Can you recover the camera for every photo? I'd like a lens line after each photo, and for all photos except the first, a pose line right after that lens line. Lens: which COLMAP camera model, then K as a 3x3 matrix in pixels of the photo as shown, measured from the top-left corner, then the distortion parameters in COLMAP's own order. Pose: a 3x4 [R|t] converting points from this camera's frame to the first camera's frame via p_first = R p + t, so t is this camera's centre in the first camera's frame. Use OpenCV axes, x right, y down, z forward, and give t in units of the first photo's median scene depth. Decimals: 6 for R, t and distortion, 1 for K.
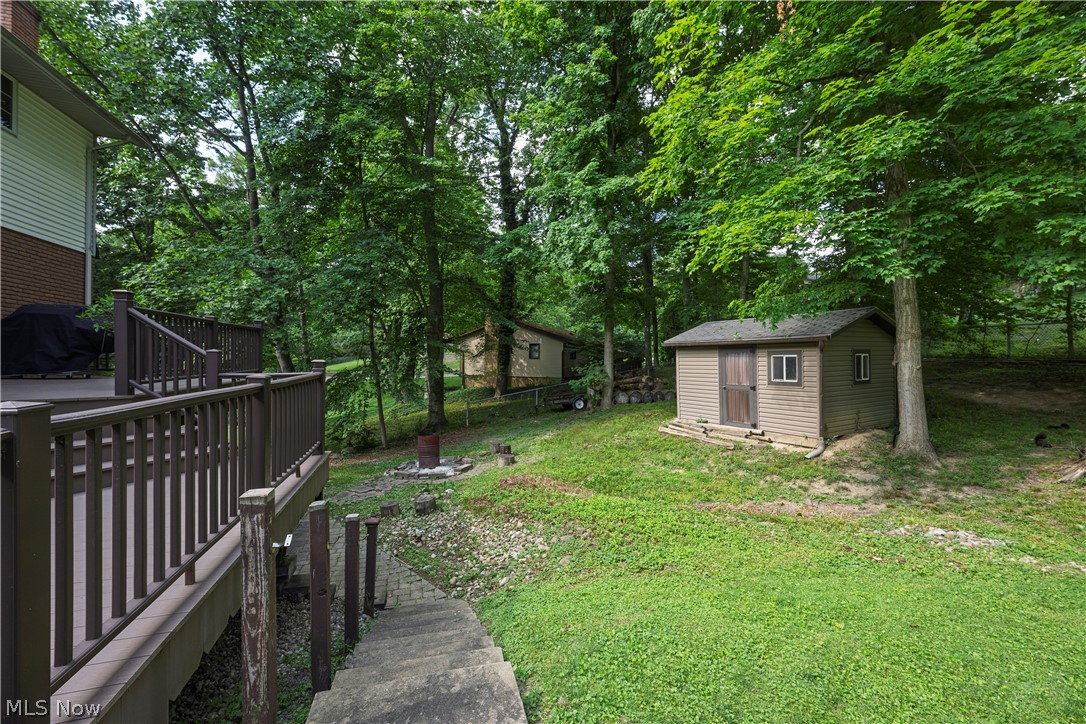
lens RADIAL K [[435.6, 0, 548.9], [0, 435.6, 361.4], [0, 0, 1]] dist [0.000083, -0.000114]
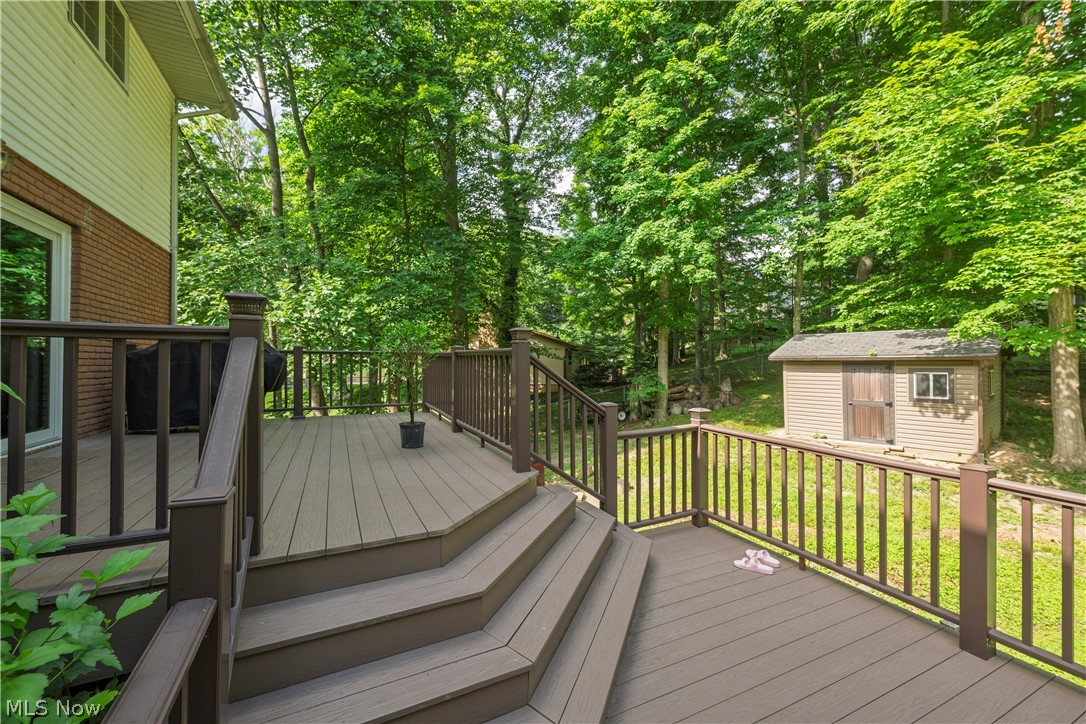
lens RADIAL K [[435.6, 0, 538.2], [0, 435.6, 368.4], [0, 0, 1]] dist [0.000083, -0.000114]
pose [[0.989044, -0.011281, 0.147188, -0.400165], [0.008404, 0.999762, 0.020149, -0.040916], [-0.147380, -0.018691, 0.988903, 0.108678]]
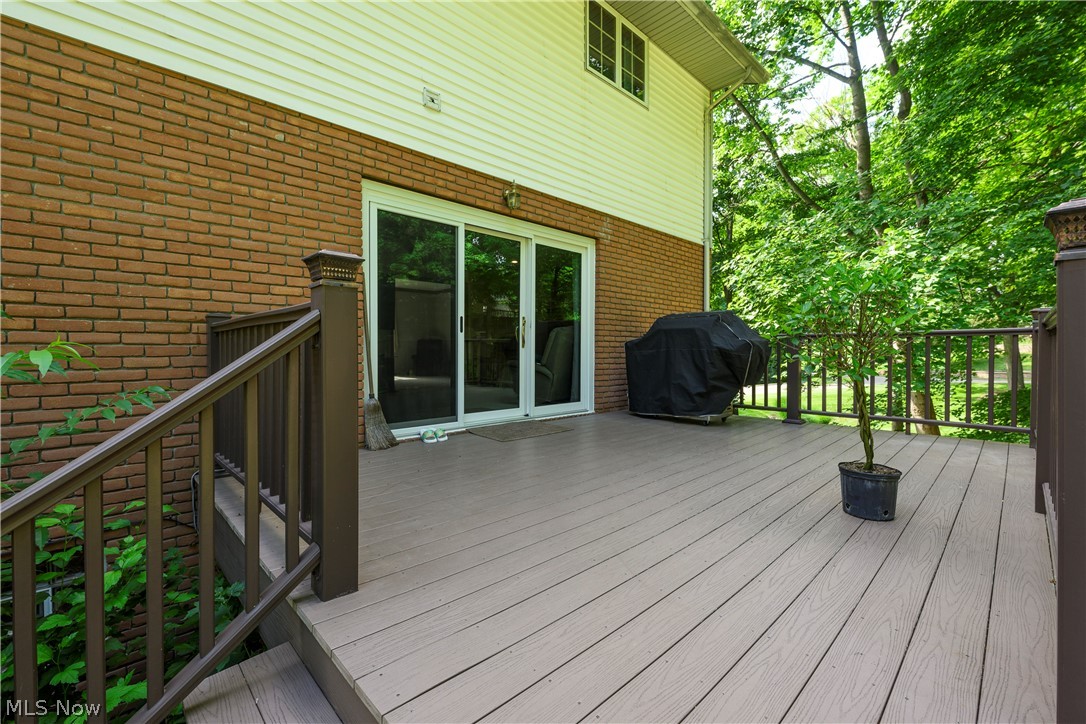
lens RADIAL K [[446.9, 0, 543.6], [0, 446.9, 359.6], [0, 0, 1]] dist [0.003981, 0.000073]
pose [[0.458791, 0.008859, -0.888500, -0.347168], [0.009184, 0.999850, 0.014712, -0.039350], [0.888497, -0.014909, 0.458641, 0.268402]]
